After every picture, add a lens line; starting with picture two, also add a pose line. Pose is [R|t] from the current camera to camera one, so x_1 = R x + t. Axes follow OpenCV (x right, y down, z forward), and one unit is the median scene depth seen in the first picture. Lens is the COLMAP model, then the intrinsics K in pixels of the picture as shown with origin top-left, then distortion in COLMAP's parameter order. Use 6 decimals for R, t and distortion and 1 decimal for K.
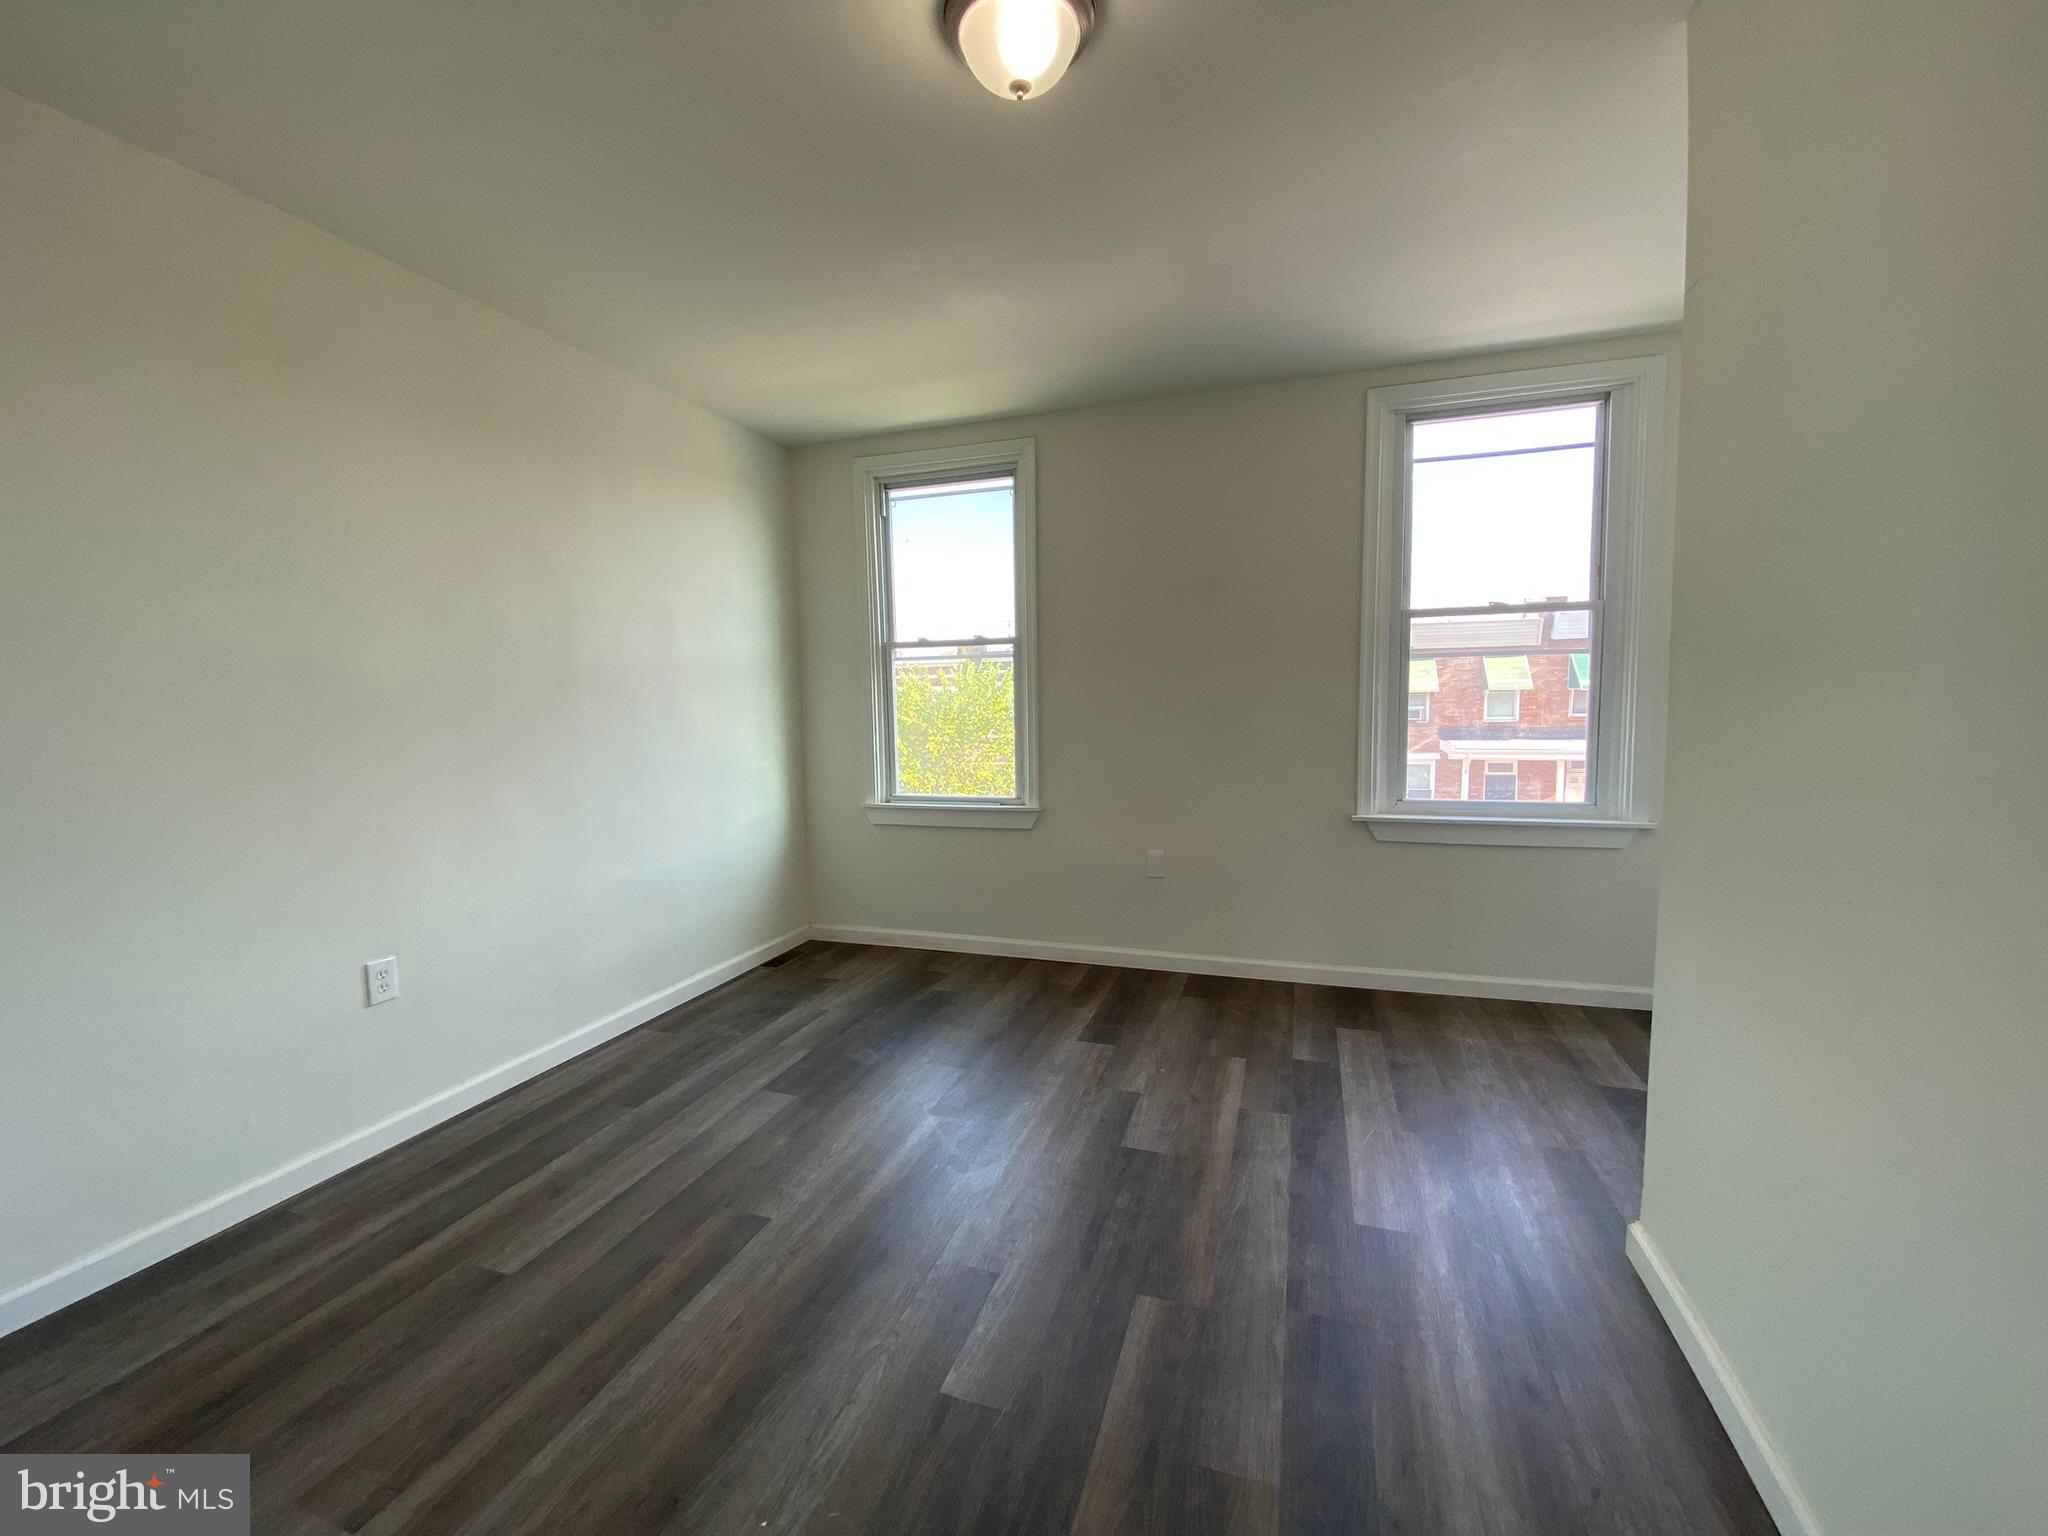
lens RADIAL K [[835.7, 0, 1019.0], [0, 835.7, 767.3], [0, 0, 1]] dist [0.012035, -0.017912]
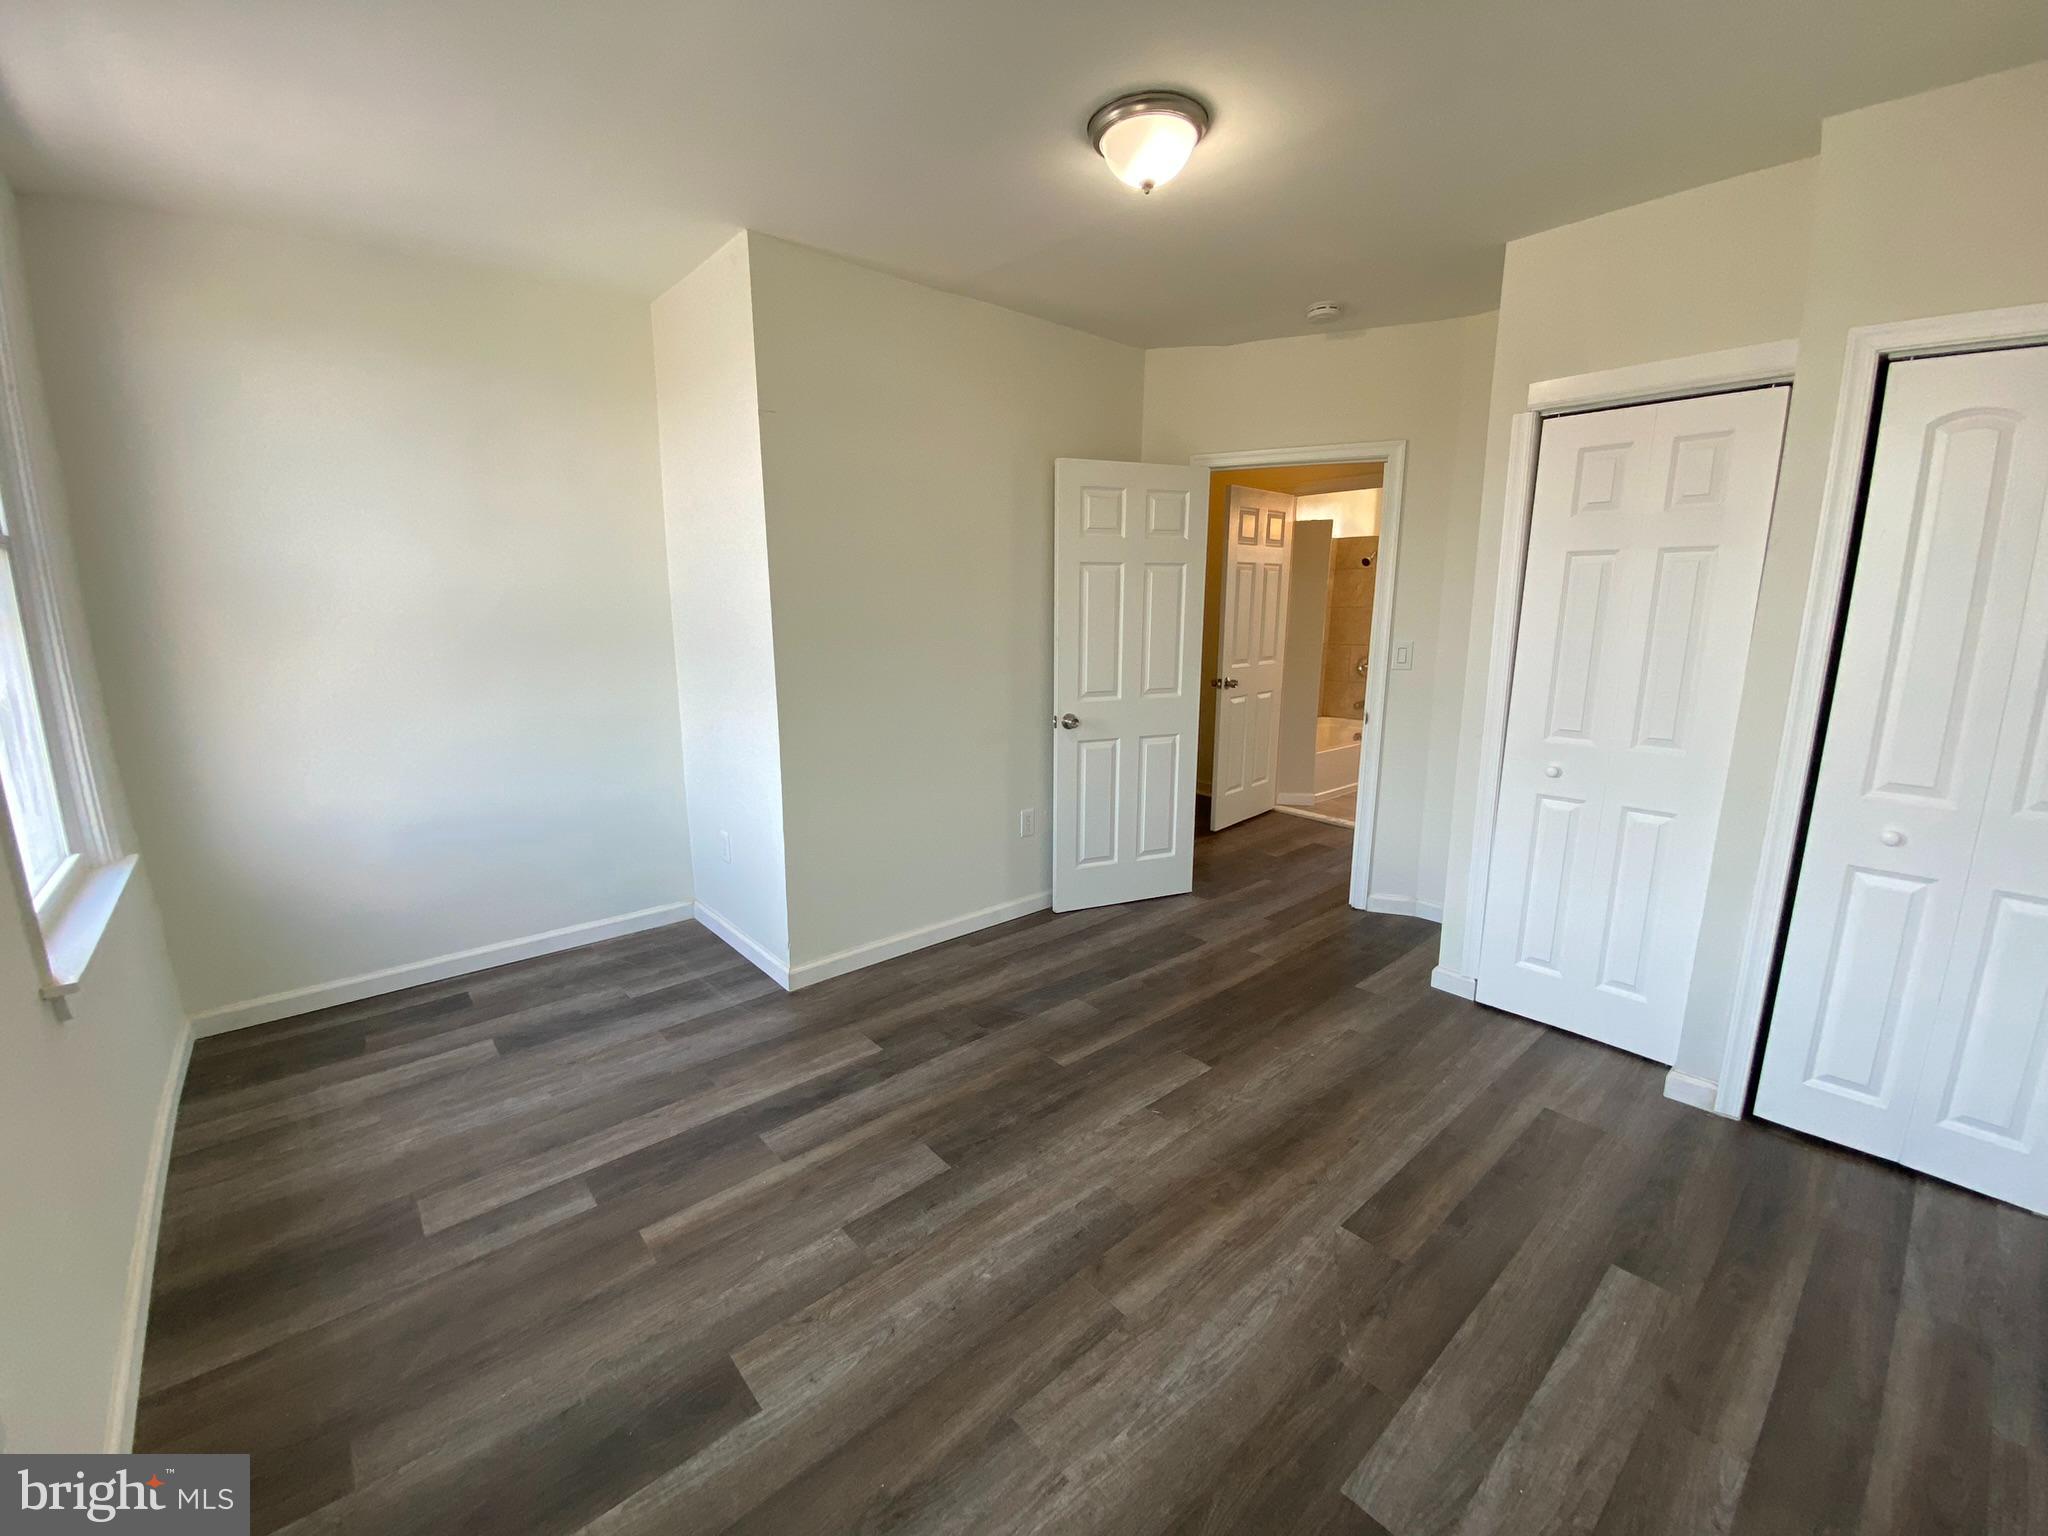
lens RADIAL K [[835.7, 0, 1012.7], [0, 835.7, 764.0], [0, 0, 1]] dist [0.012035, -0.017912]
pose [[-0.865141, -0.076600, 0.495645, -0.340042], [0.062402, 0.964147, 0.257926, -0.192687], [-0.497632, 0.254071, -0.829343, 1.549215]]
